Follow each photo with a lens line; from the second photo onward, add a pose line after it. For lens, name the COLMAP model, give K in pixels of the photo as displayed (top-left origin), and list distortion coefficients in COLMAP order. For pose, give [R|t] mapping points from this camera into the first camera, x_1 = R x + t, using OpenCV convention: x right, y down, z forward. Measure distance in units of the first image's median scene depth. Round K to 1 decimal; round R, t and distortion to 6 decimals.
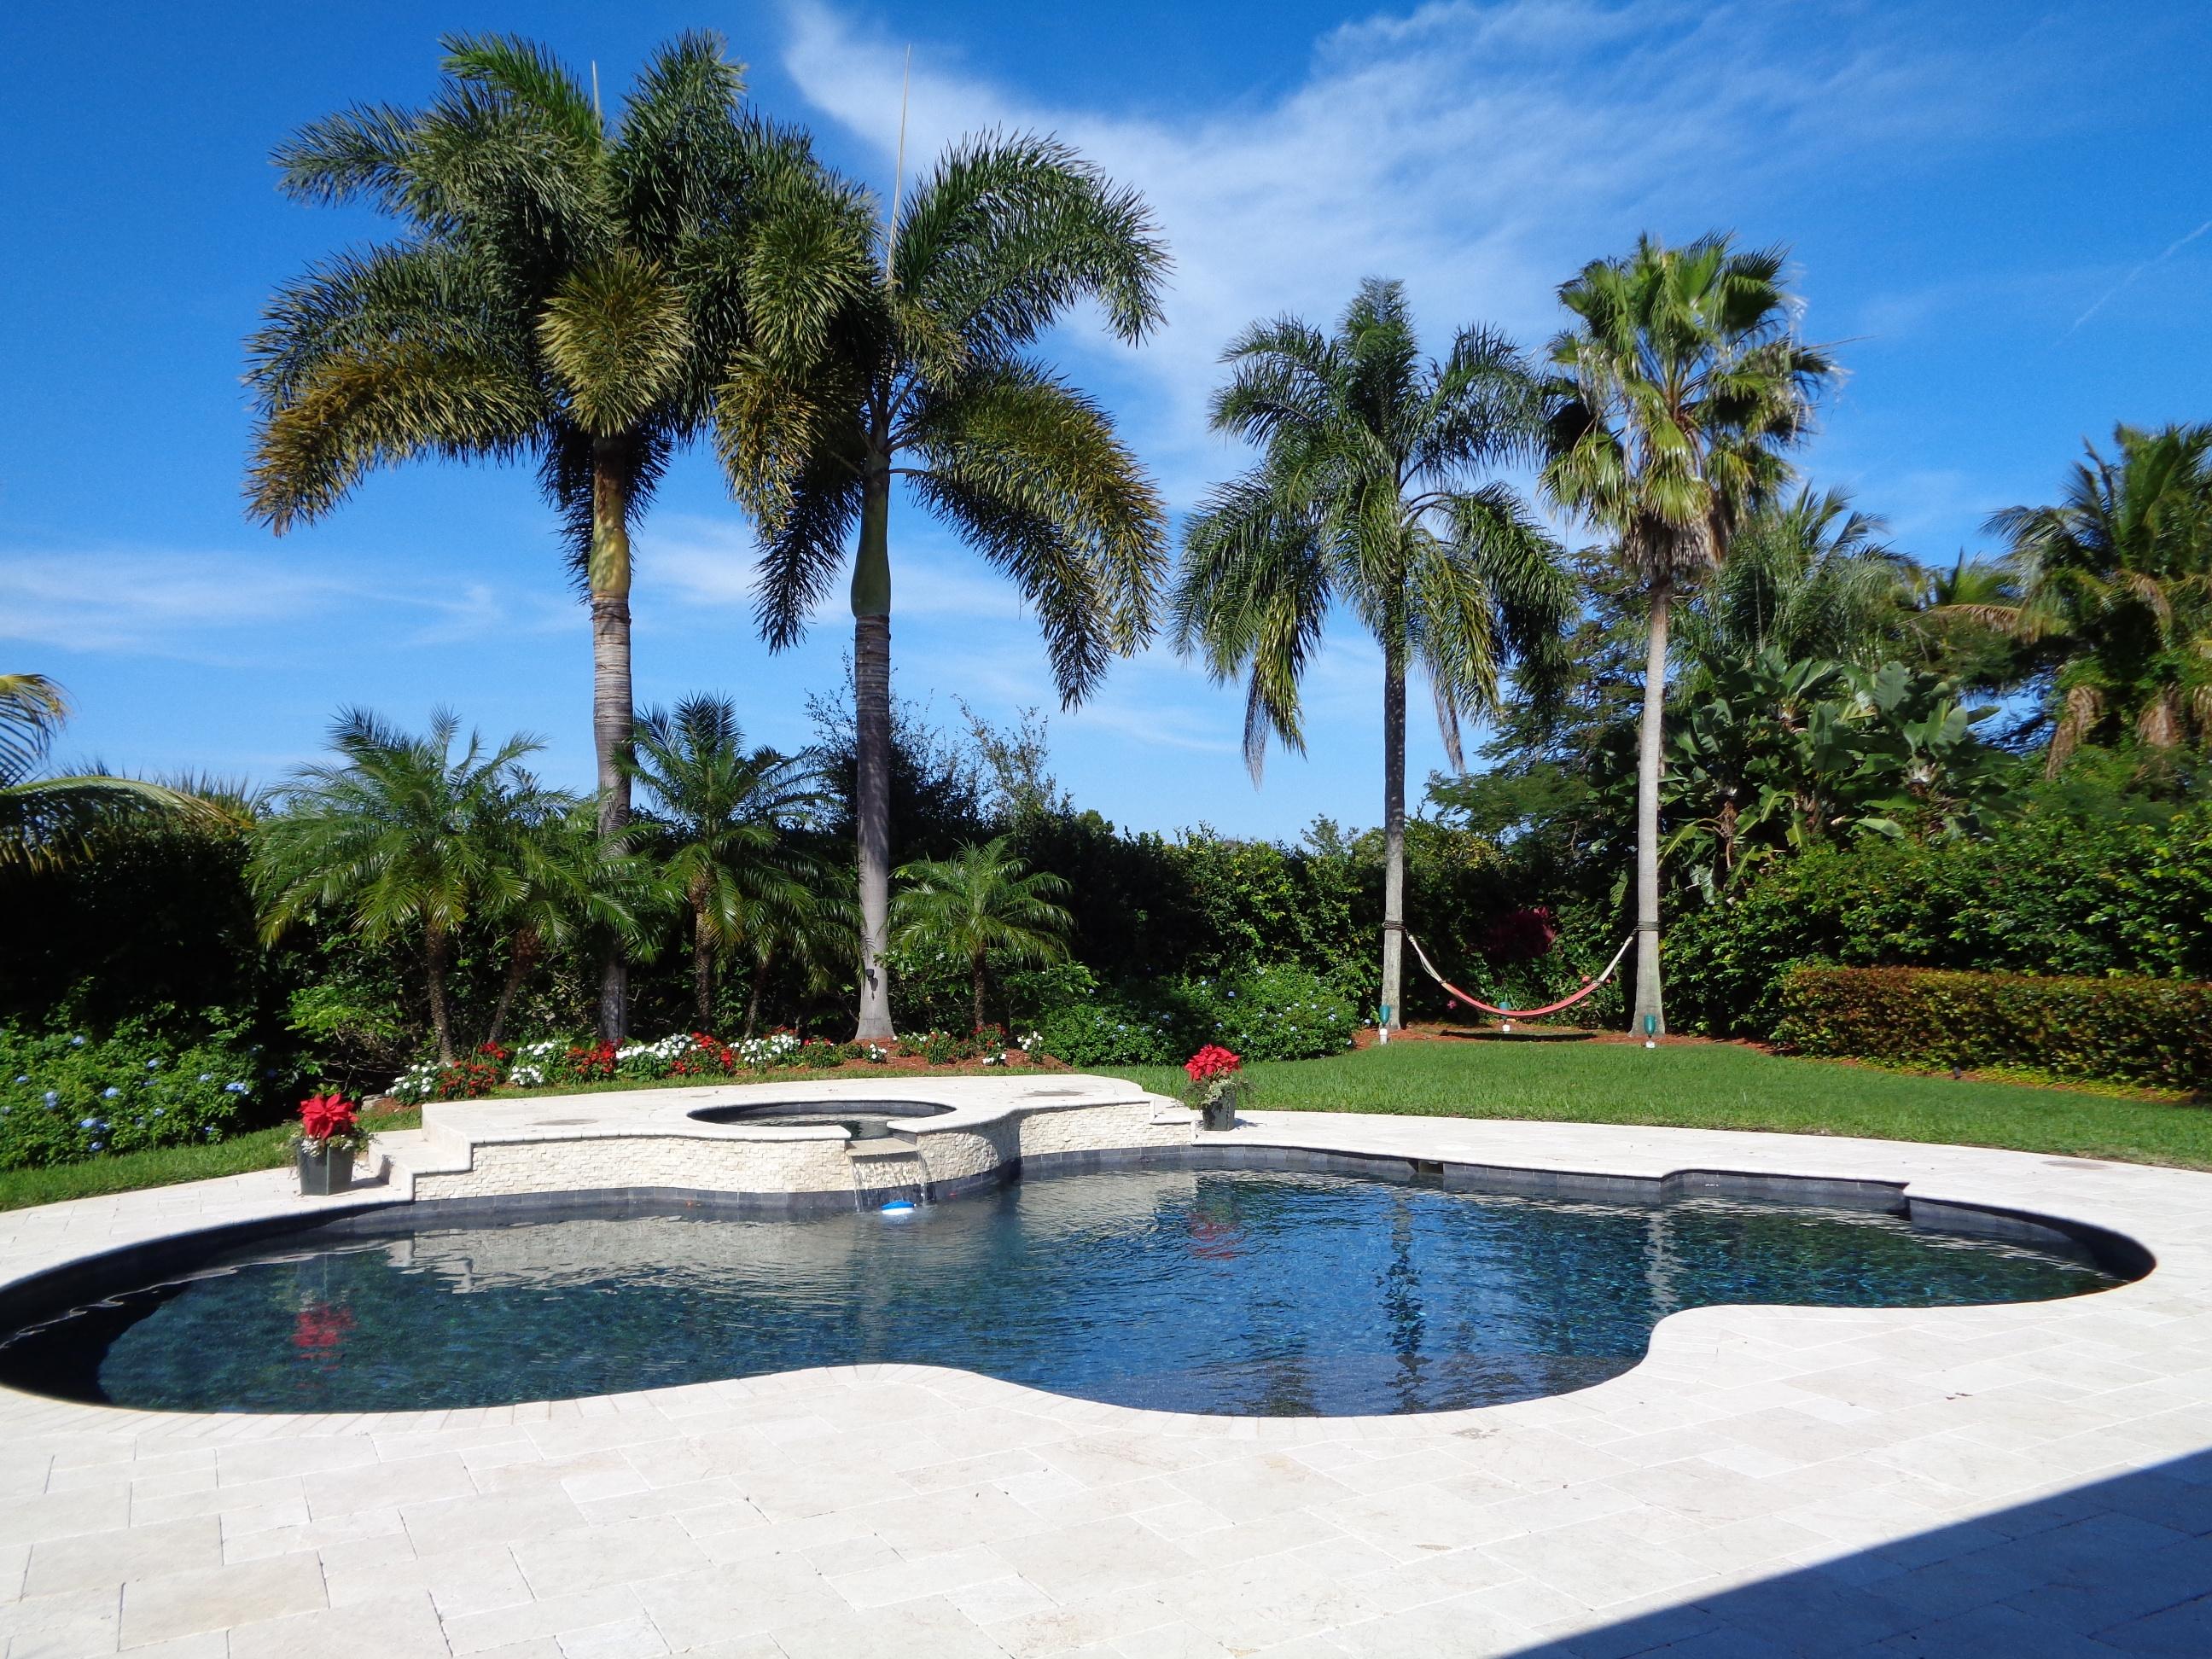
lens RADIAL K [[1670.6, 0, 1105.3], [0, 1670.6, 827.1], [0, 0, 1]] dist [-0.008301, 0.018753]
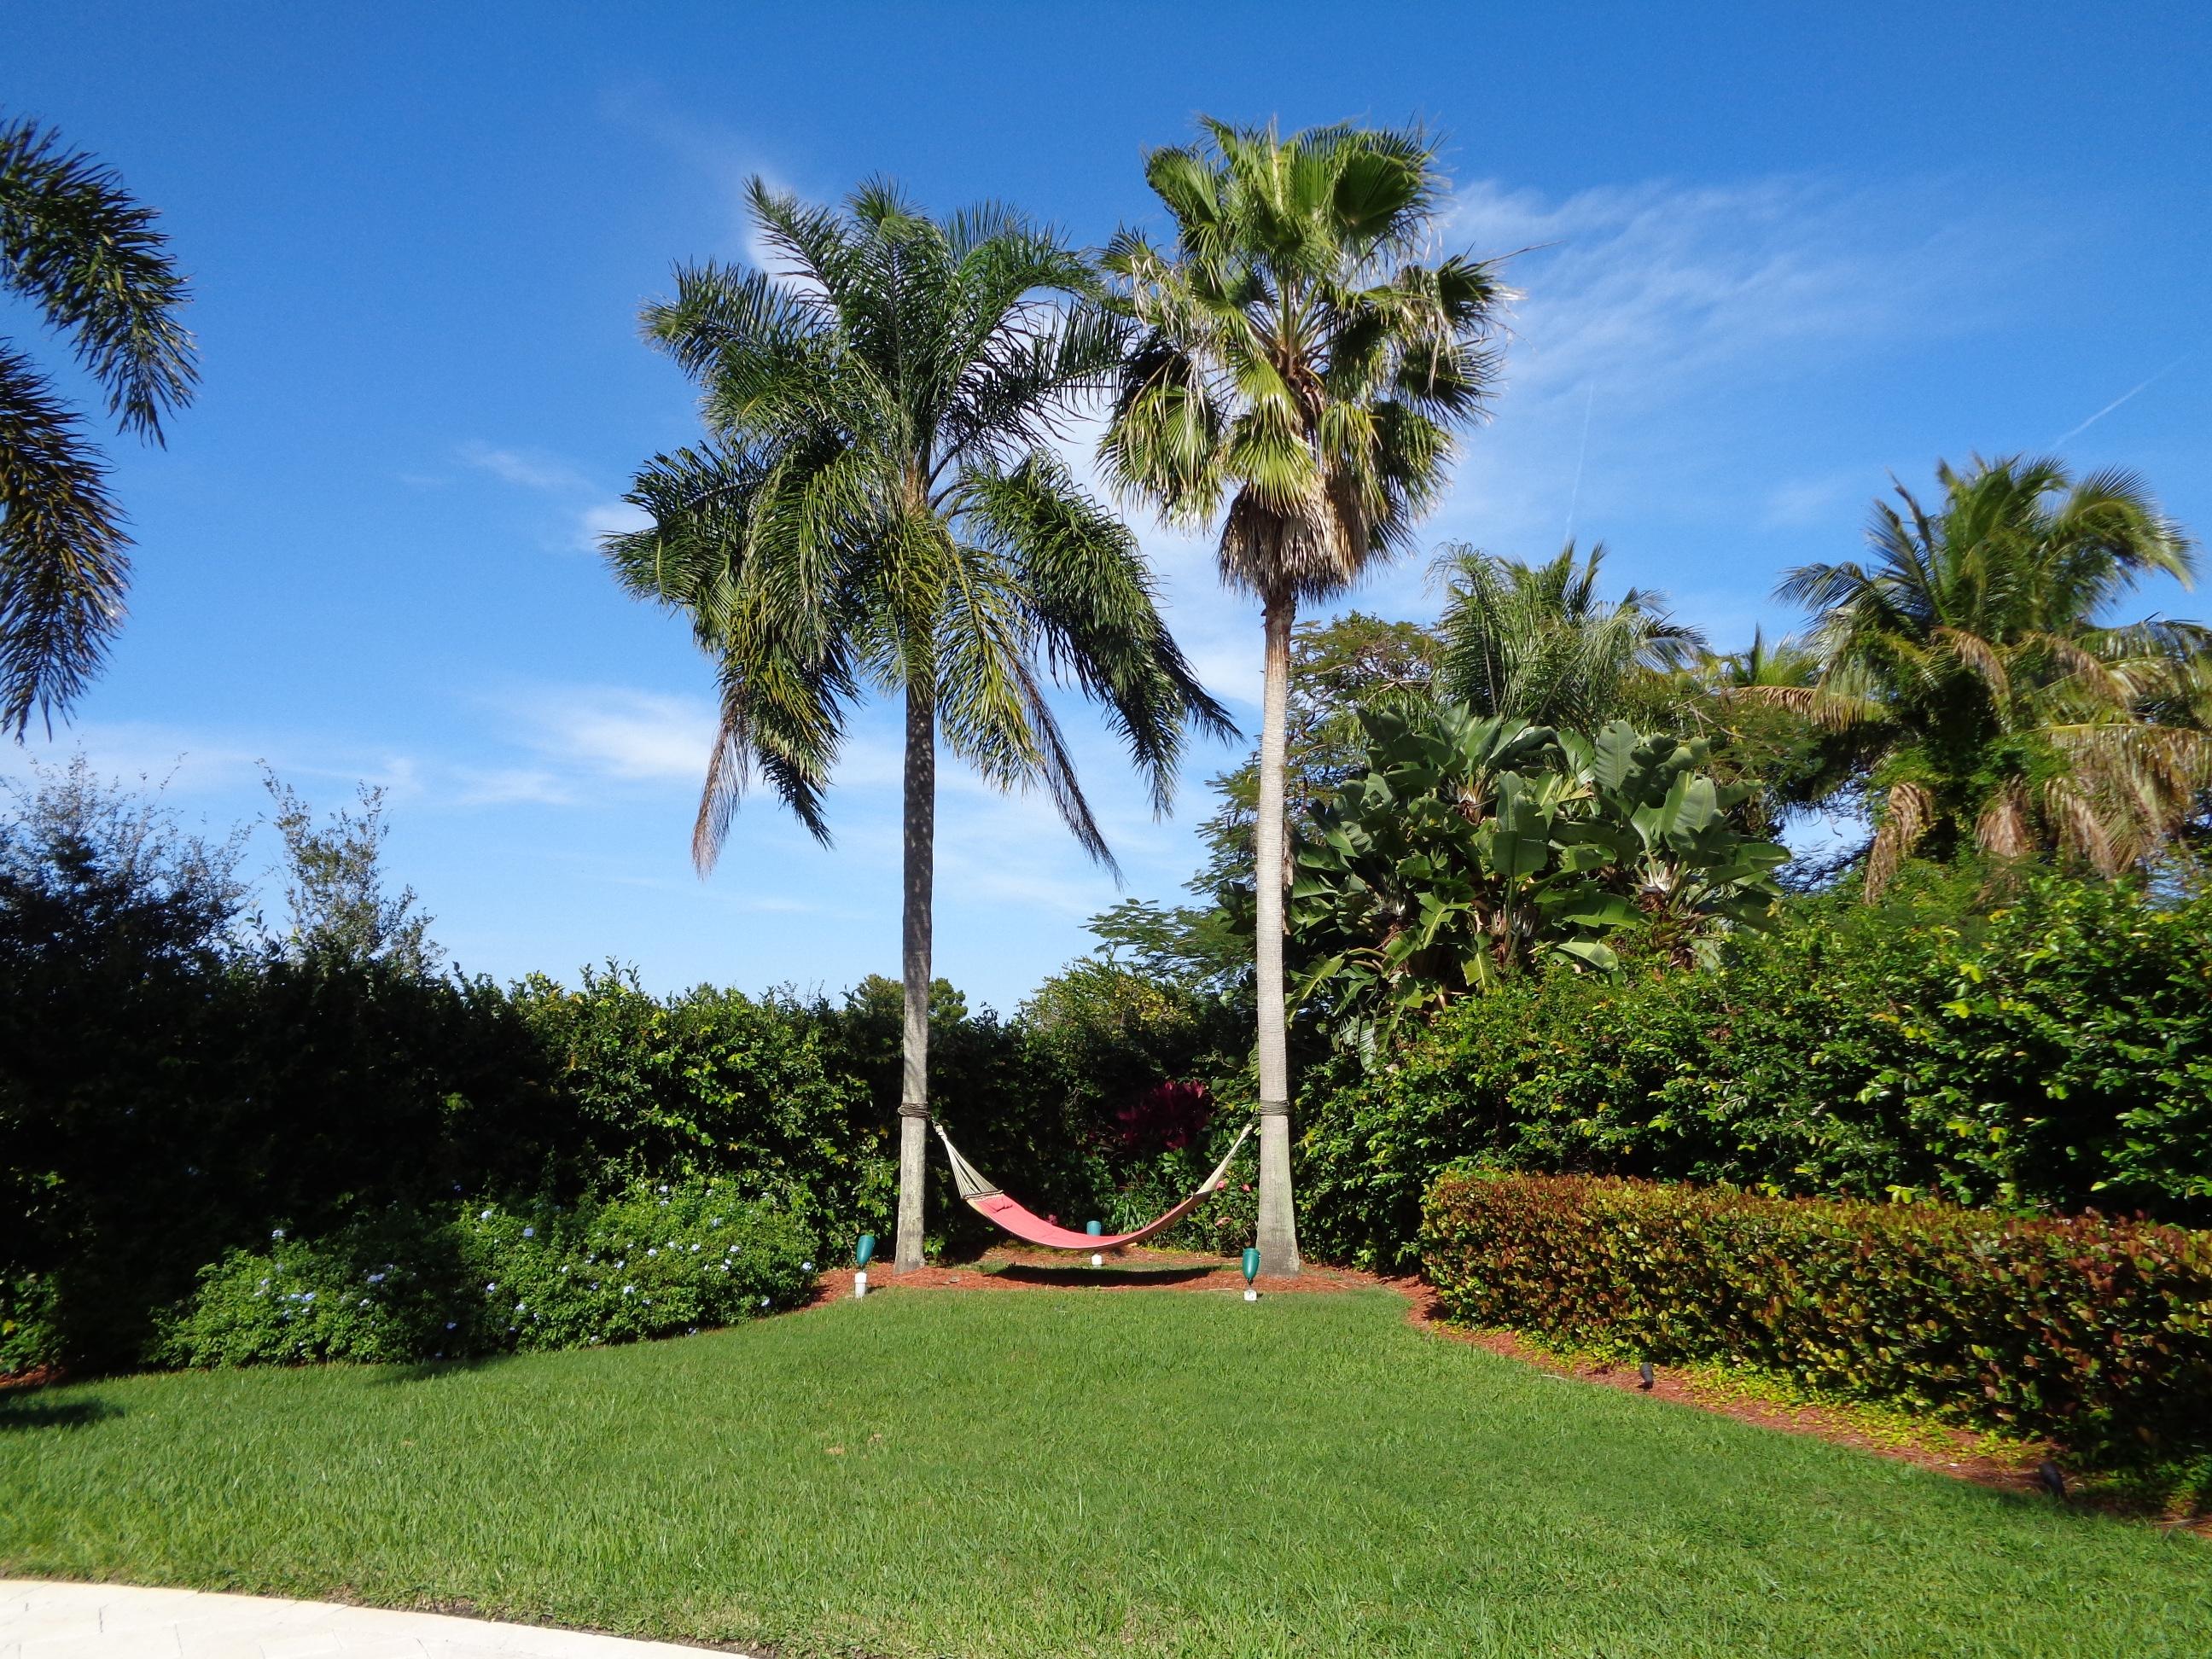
lens RADIAL K [[1670.6, 0, 1111.1], [0, 1670.6, 832.6], [0, 0, 1]] dist [-0.008301, 0.018753]
pose [[0.998504, -0.003126, 0.054588, 0.232351], [0.008565, 0.994981, -0.099692, 0.016016], [-0.054003, 0.100010, 0.993520, 0.336357]]
